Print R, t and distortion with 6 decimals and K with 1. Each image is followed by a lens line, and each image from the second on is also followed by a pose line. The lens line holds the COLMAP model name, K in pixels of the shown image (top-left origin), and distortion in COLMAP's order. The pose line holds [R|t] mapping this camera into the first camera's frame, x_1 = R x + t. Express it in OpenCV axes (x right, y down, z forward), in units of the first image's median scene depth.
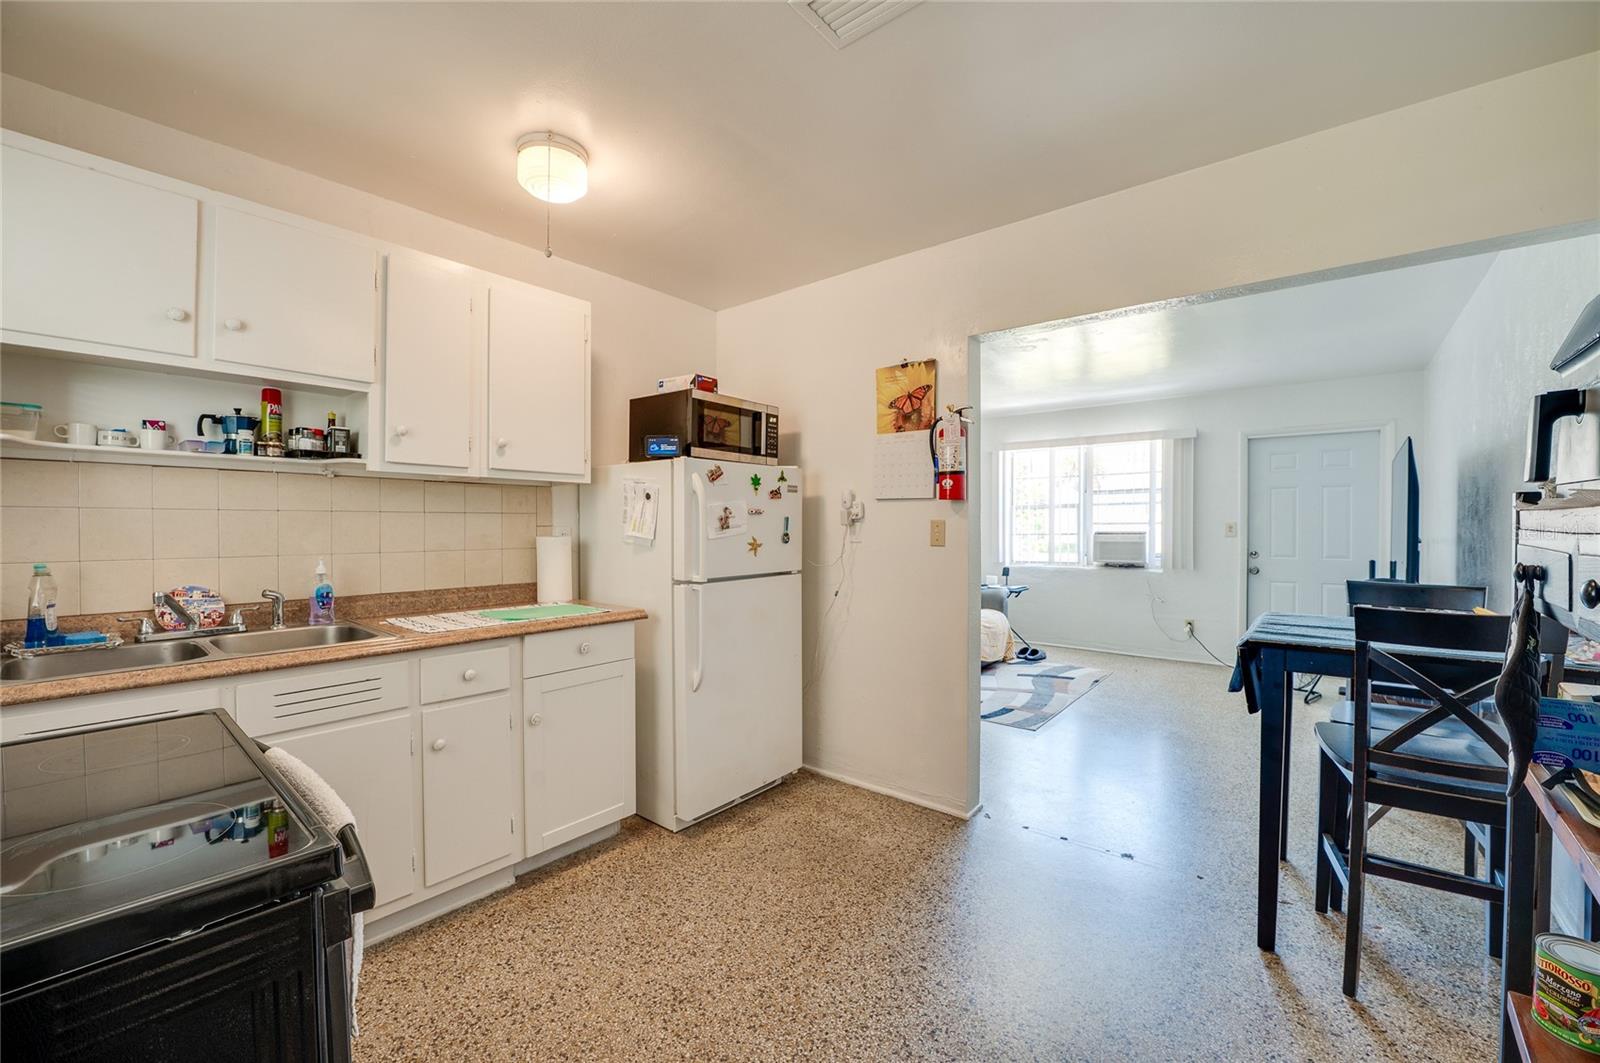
lens RADIAL K [[649.3, 0, 804.4], [0, 649.3, 527.9], [0, 0, 1]] dist [-0.015557, -0.000092]
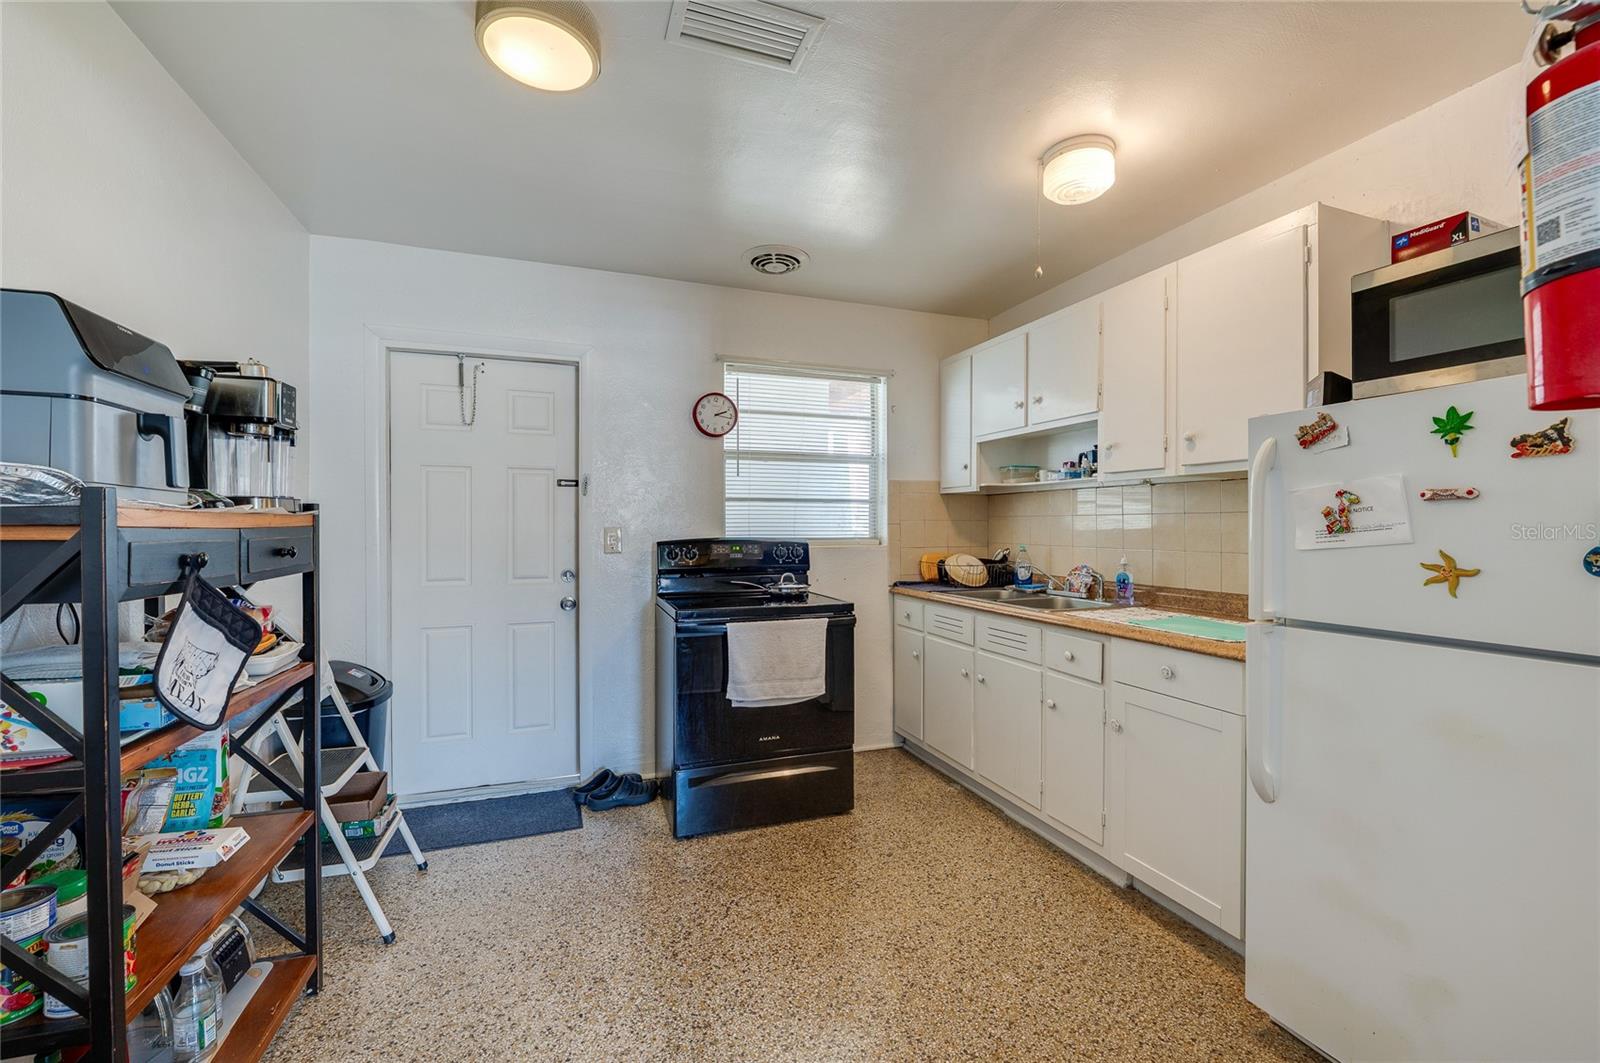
lens RADIAL K [[637.0, 0, 802.8], [0, 637.0, 528.8], [0, 0, 1]] dist [-0.022659, 0.000105]
pose [[-0.498753, 0.000793, -0.866744, 0.245980], [-0.010870, 0.999915, 0.007170, -0.000097], [0.866676, 0.012998, -0.498702, 0.409365]]
